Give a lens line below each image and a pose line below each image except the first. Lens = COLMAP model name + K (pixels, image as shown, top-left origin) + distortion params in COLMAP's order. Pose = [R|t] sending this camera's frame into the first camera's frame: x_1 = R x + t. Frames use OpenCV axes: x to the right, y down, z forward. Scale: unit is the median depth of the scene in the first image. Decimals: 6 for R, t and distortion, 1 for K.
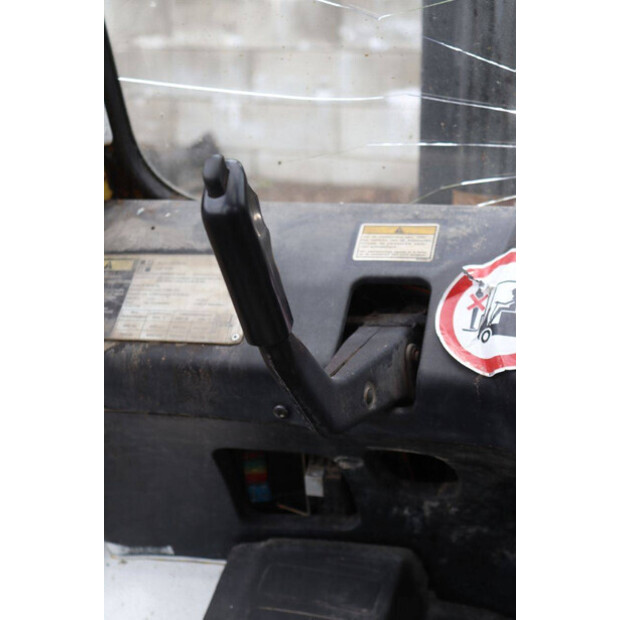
lens RADIAL K [[865.8, 0, 310.0], [0, 865.8, 310.0], [0, 0, 1]] dist [0.012765, 0.378931]
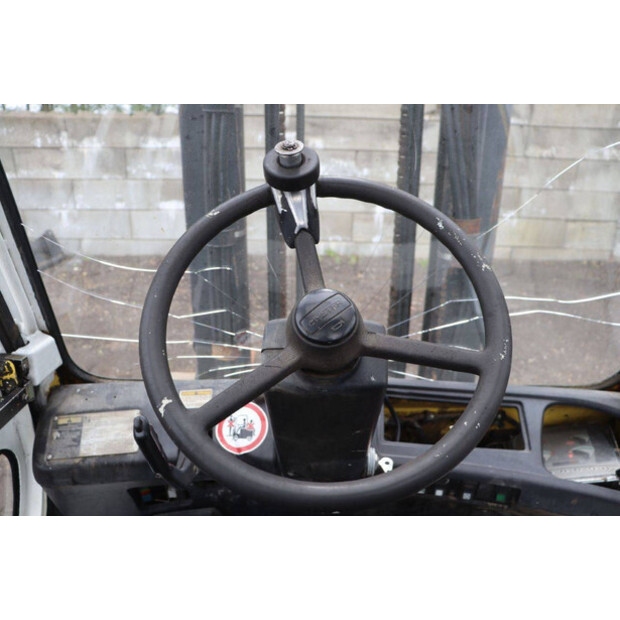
lens RADIAL K [[516.6, 0, 310.0], [0, 516.6, 310.0], [0, 0, 1]] dist [-0.186191, 0.206348]
pose [[0.929986, -0.111161, 0.350384, -0.073557], [0.109784, 0.993669, 0.023856, -0.307891], [-0.350818, 0.016281, 0.936302, -0.455151]]
